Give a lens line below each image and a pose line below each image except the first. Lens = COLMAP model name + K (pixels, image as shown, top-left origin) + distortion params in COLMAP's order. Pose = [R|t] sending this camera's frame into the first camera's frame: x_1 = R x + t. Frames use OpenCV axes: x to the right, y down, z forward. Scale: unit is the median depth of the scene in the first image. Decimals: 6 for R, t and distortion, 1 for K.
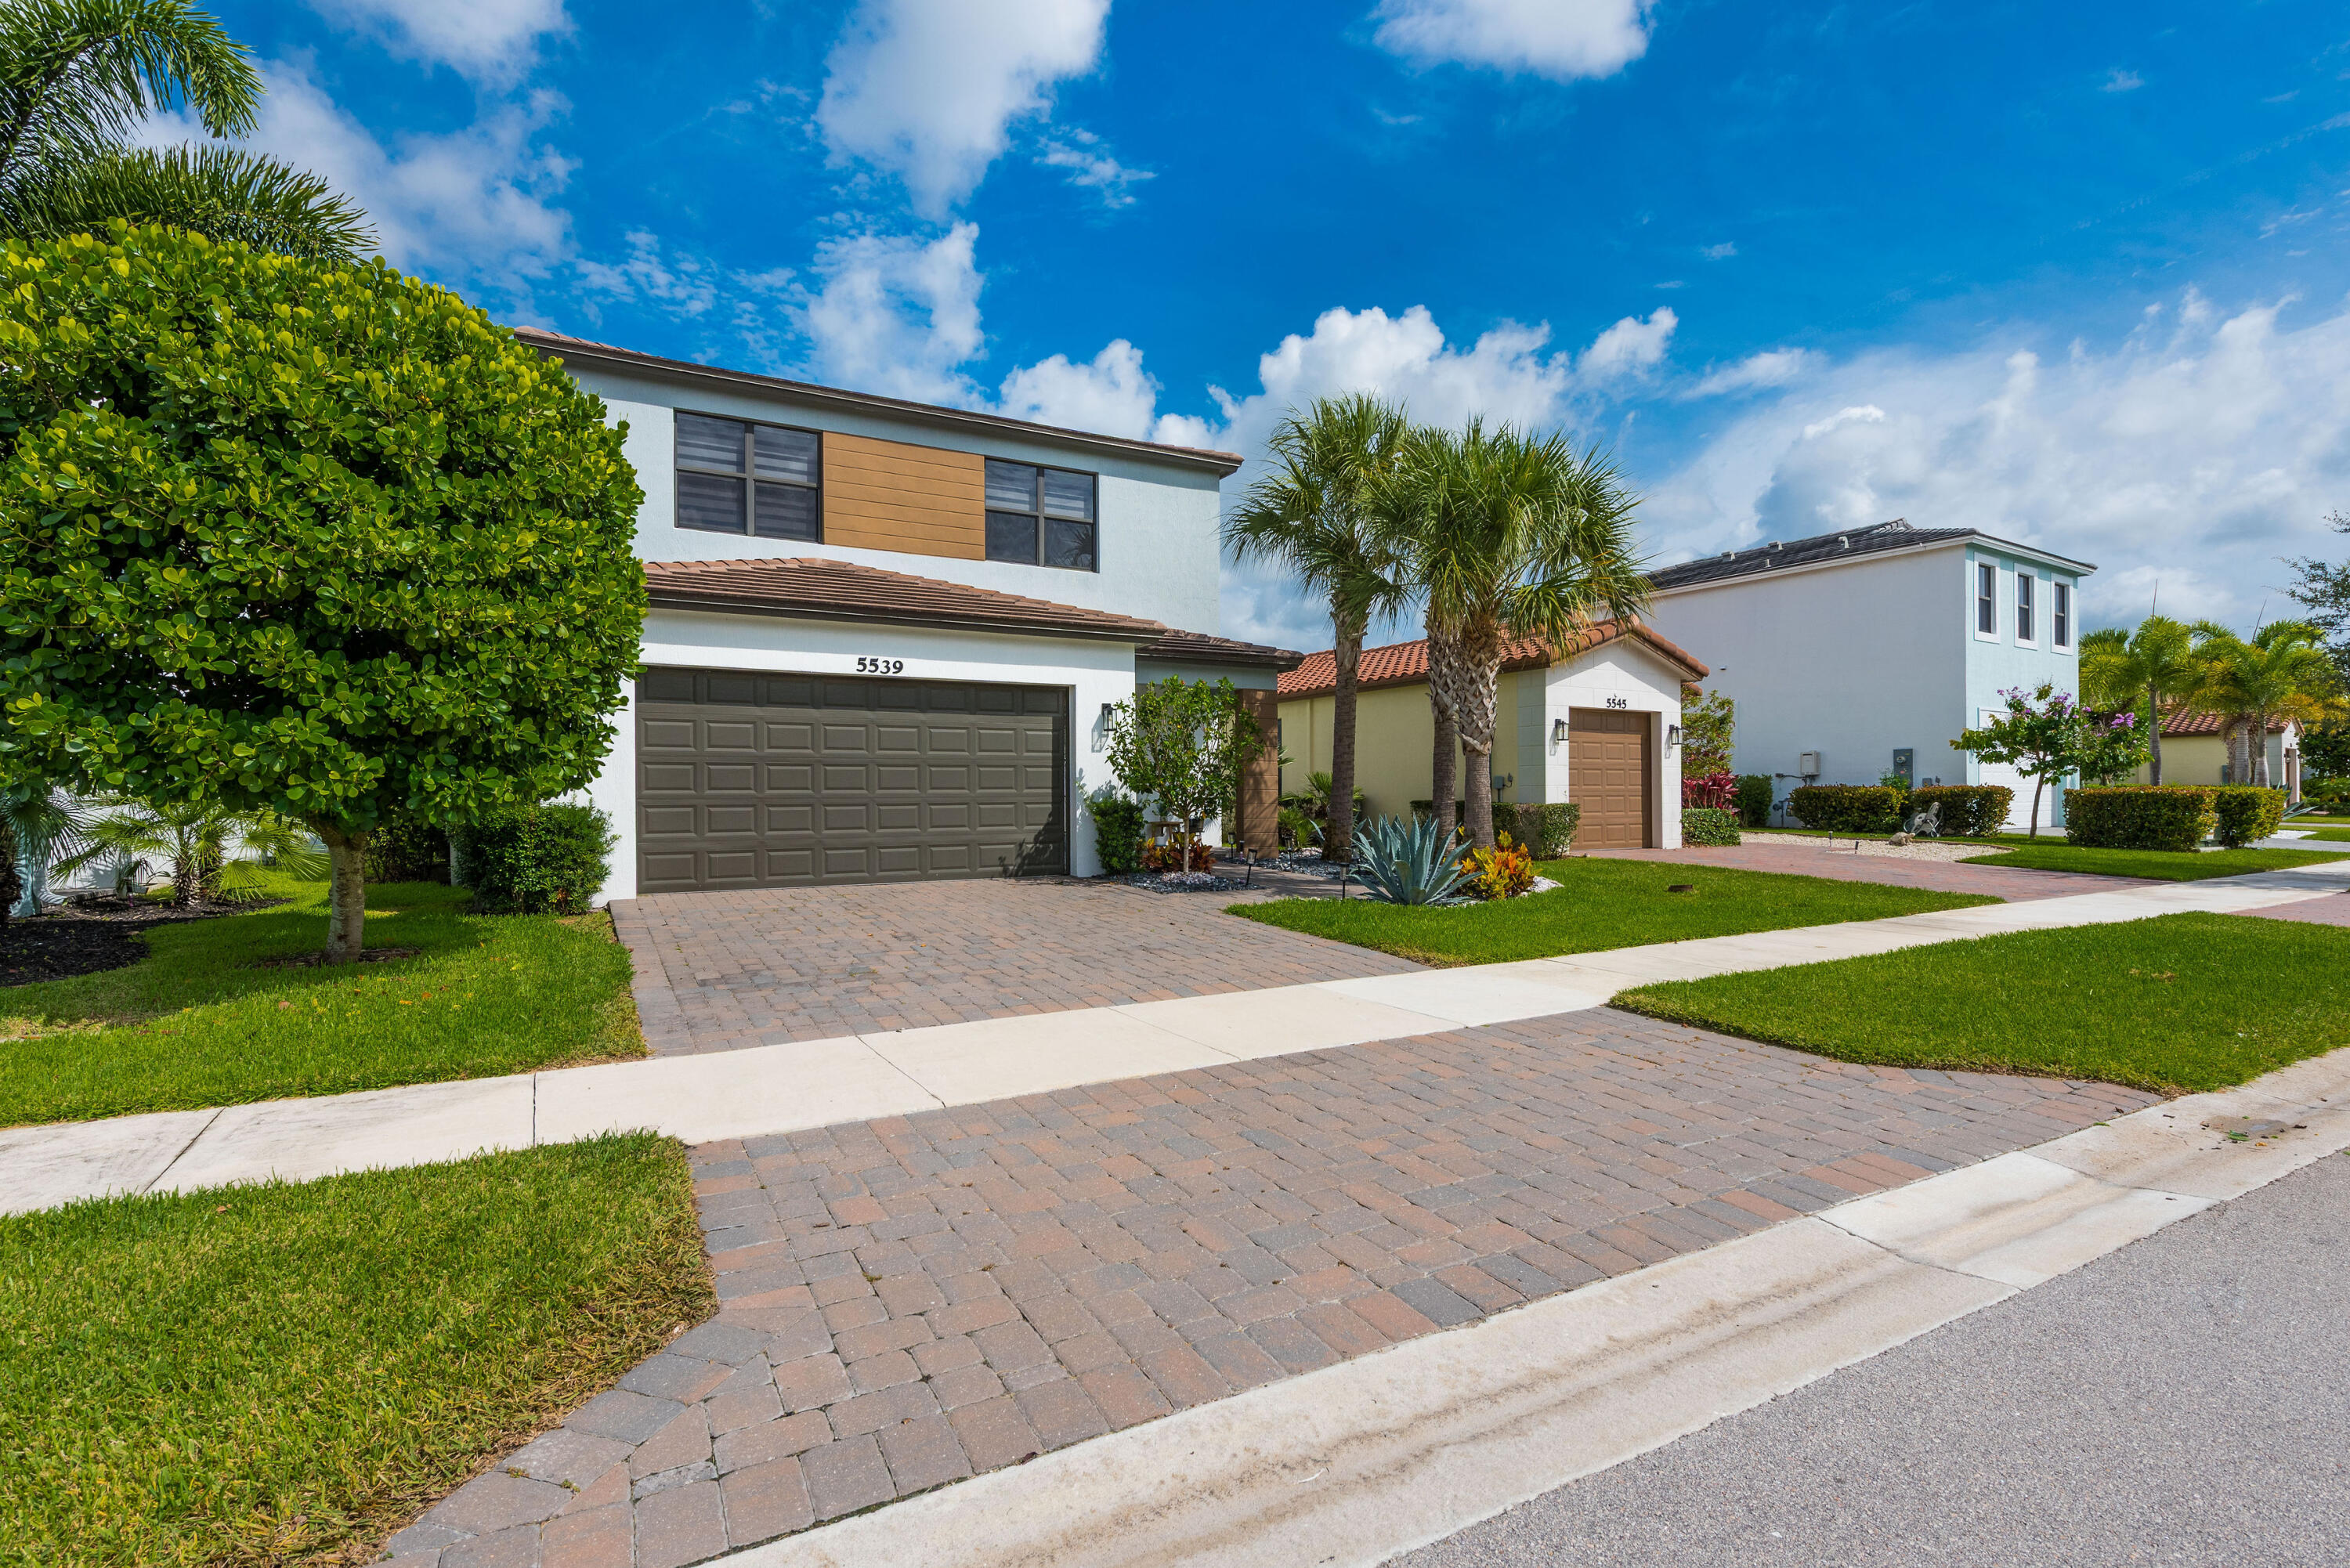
lens RADIAL K [[1006.9, 0, 1169.4], [0, 1006.9, 780.9], [0, 0, 1]] dist [0.009350, -0.000383]
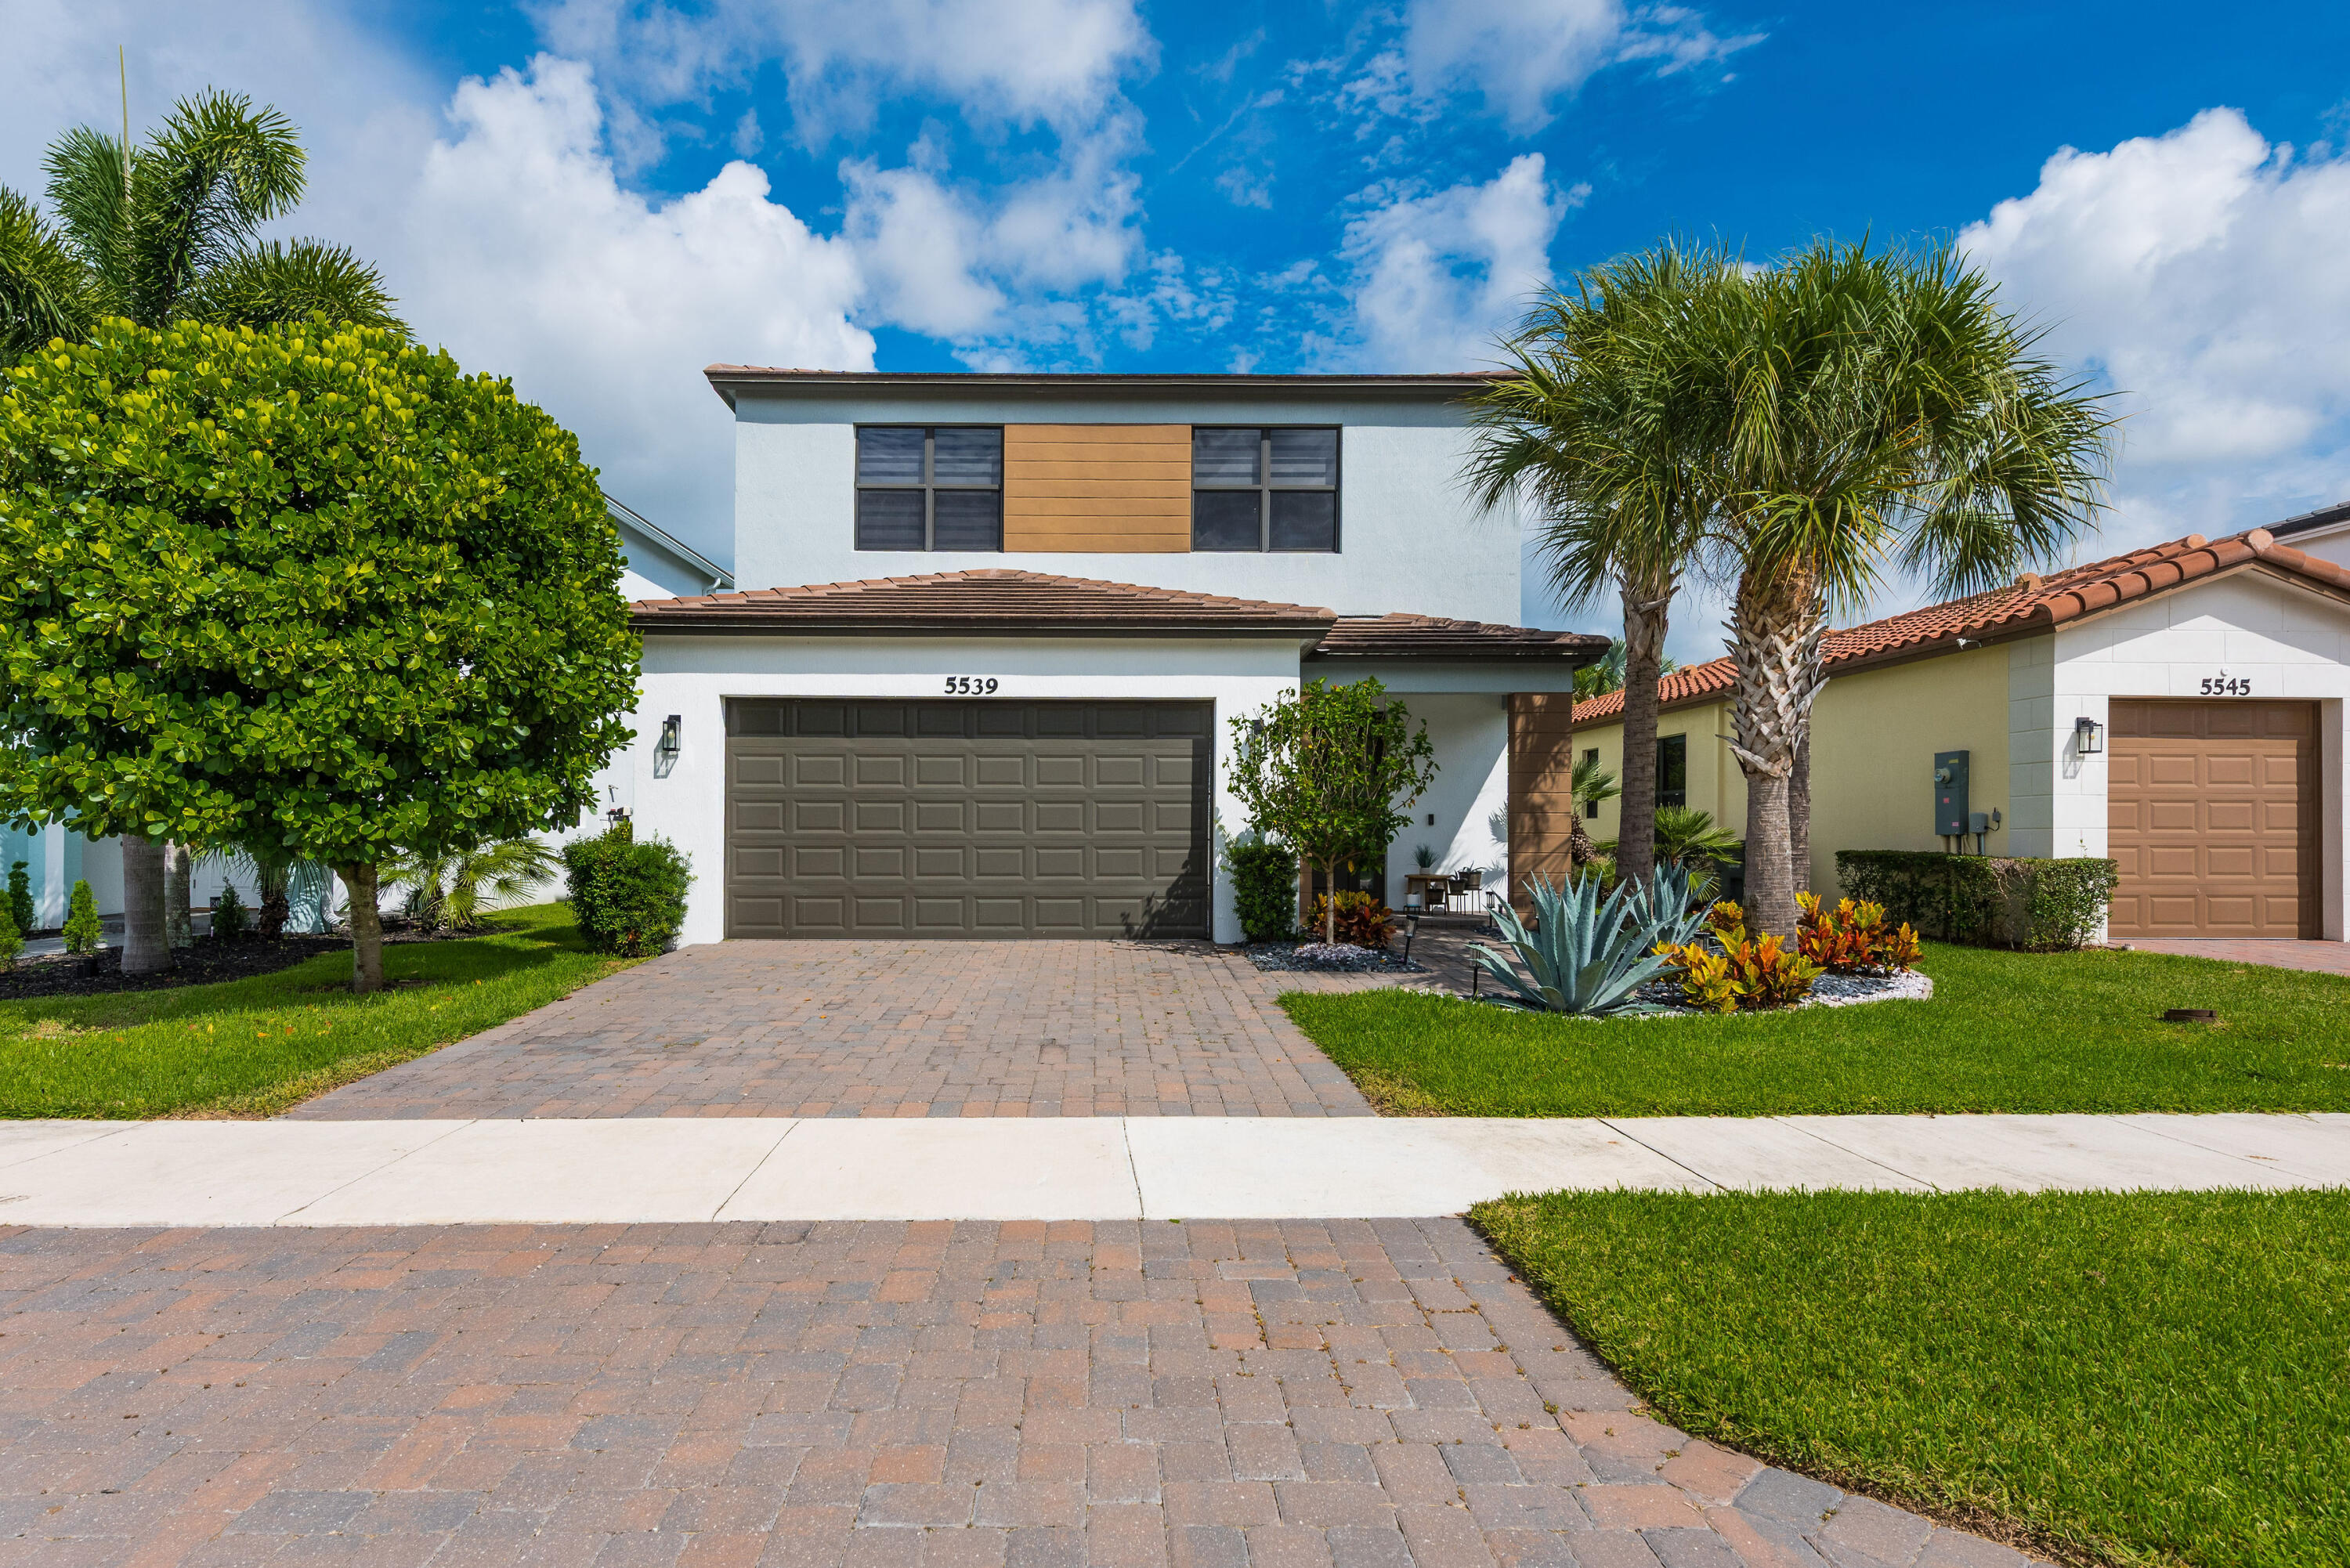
lens RADIAL K [[1173.3, 0, 1176.6], [0, 1173.3, 828.4], [0, 0, 1]] dist [0.008444, -0.000391]
pose [[0.891819, 0.002950, -0.452382, 0.294384], [-0.000806, 0.999988, 0.004932, 0.002004], [0.452391, -0.004034, 0.891811, 0.173205]]
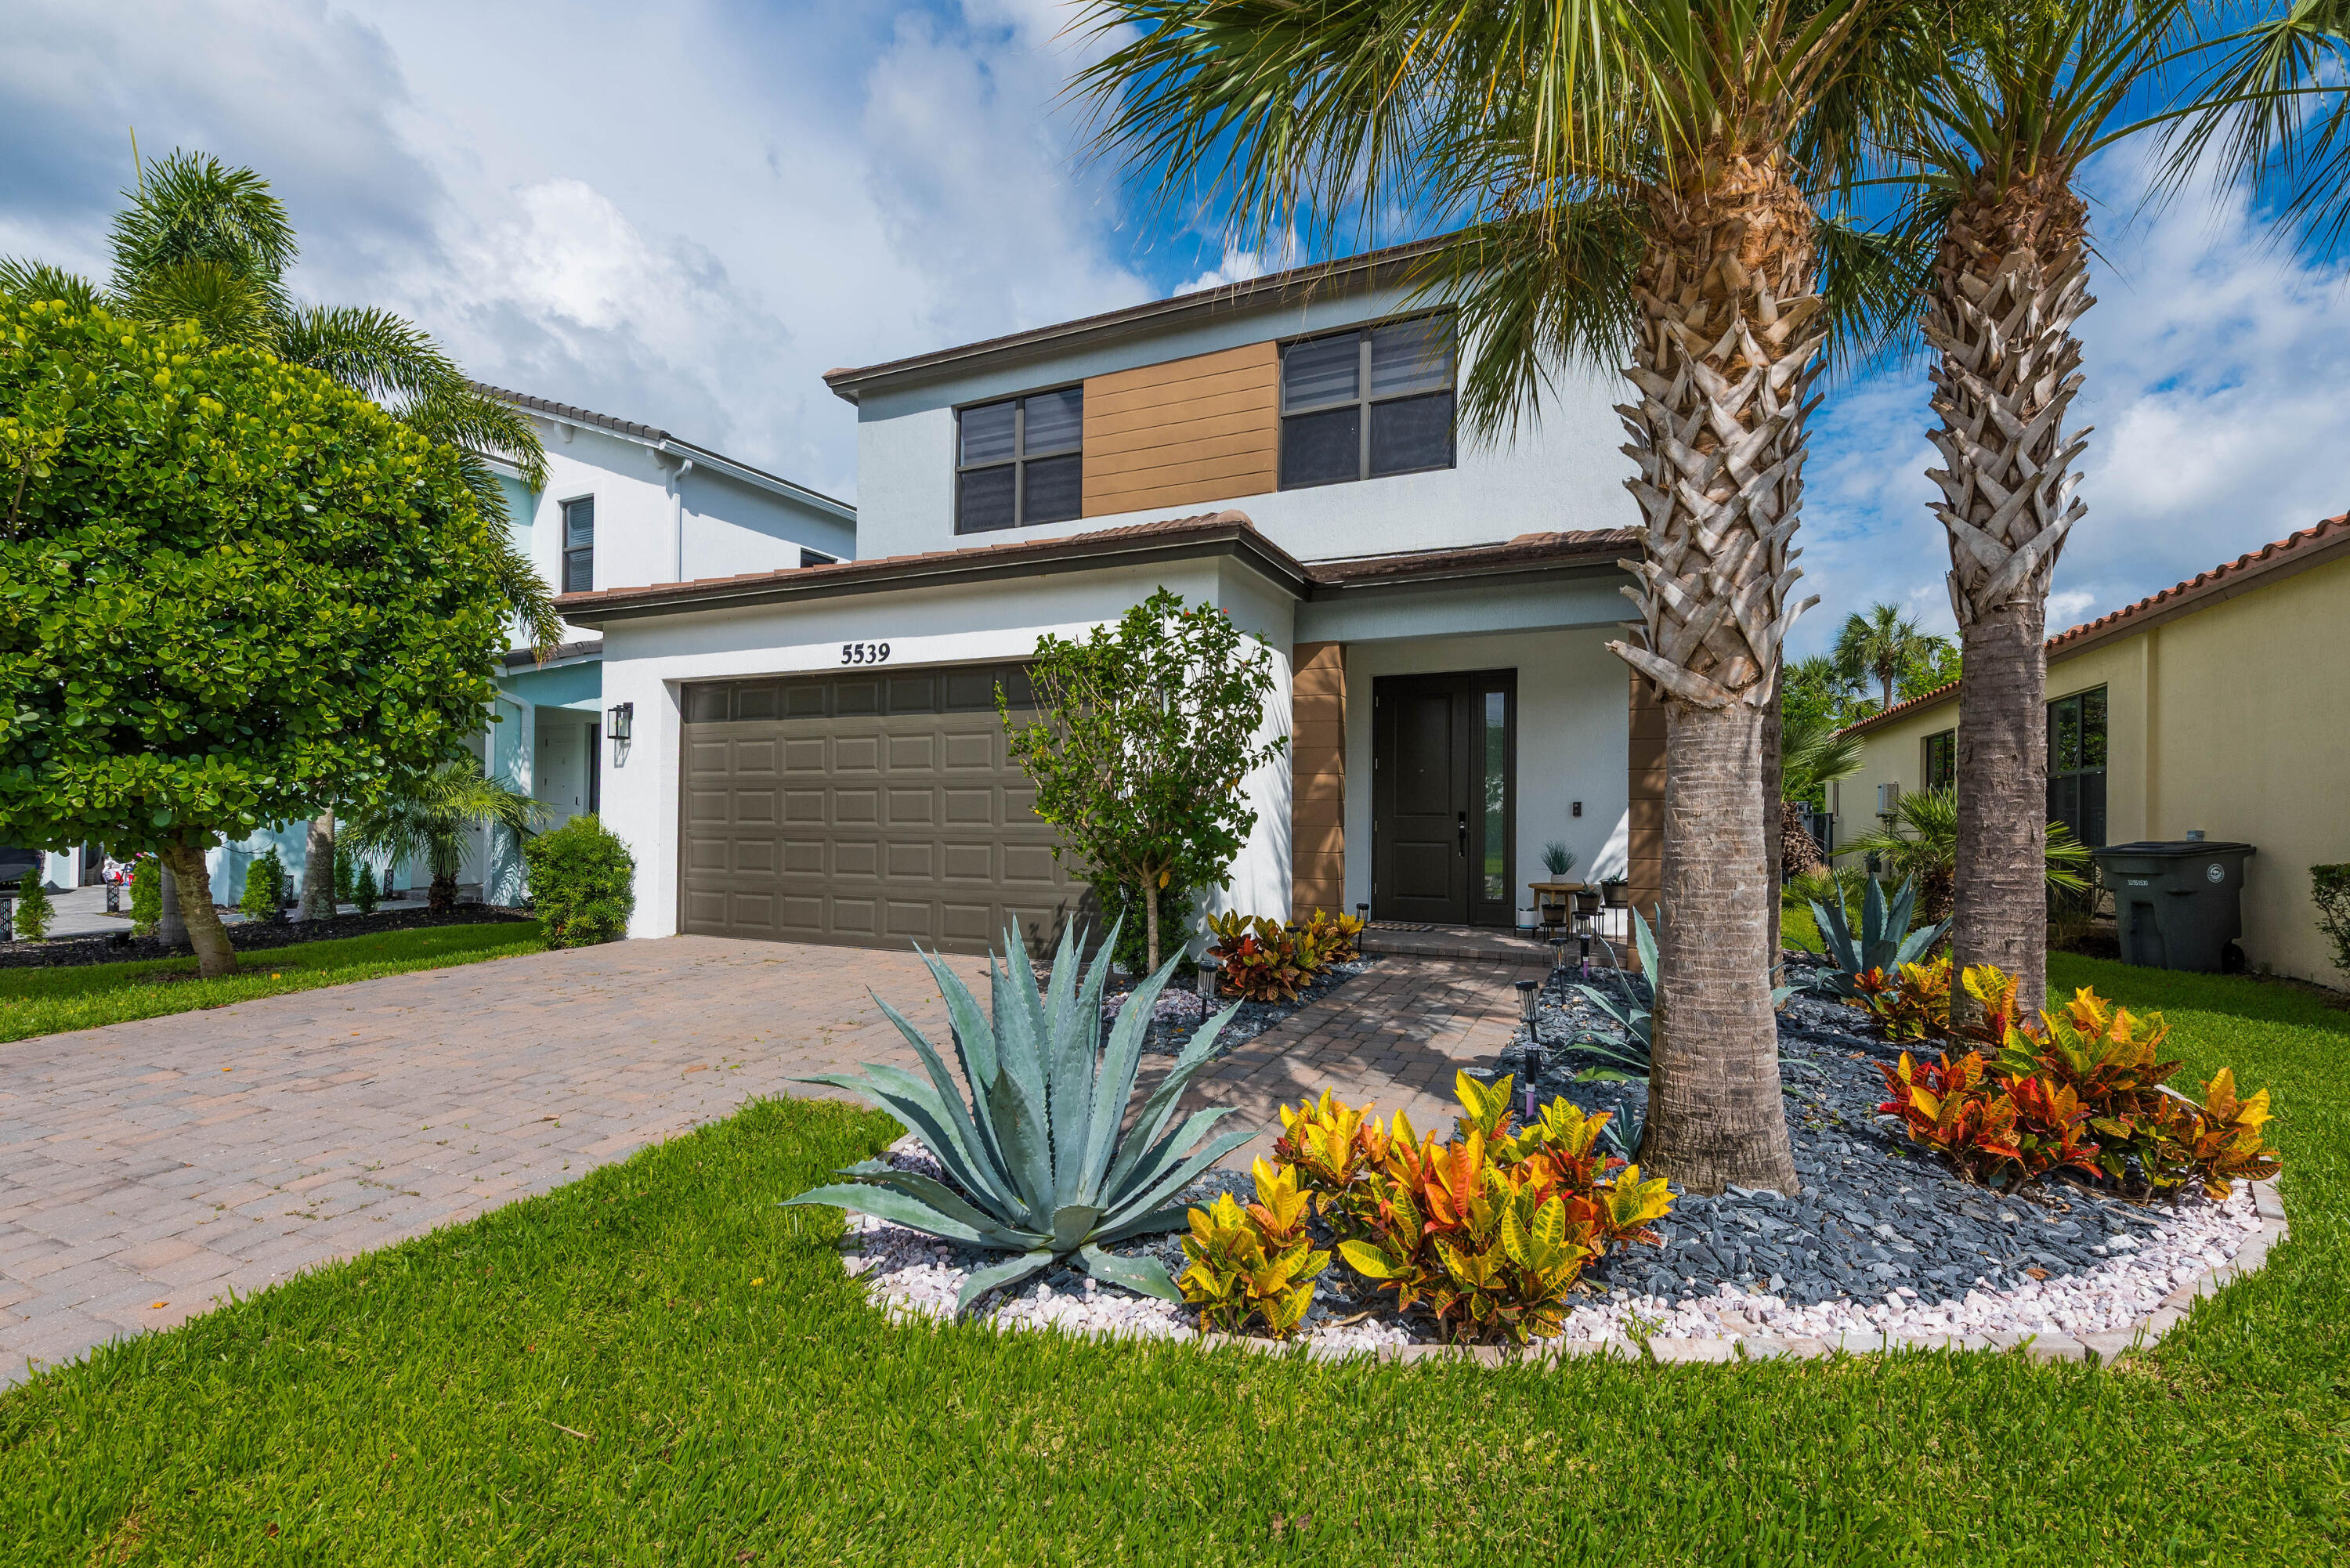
lens RADIAL K [[979.3, 0, 1255.4], [0, 979.3, 816.0], [0, 0, 1]] dist [0.012748, -0.000306]
pose [[0.628764, 0.004638, -0.777583, 0.412278], [-0.001698, 0.999988, 0.004592, 0.000633], [0.777595, -0.001567, 0.628764, 0.708716]]
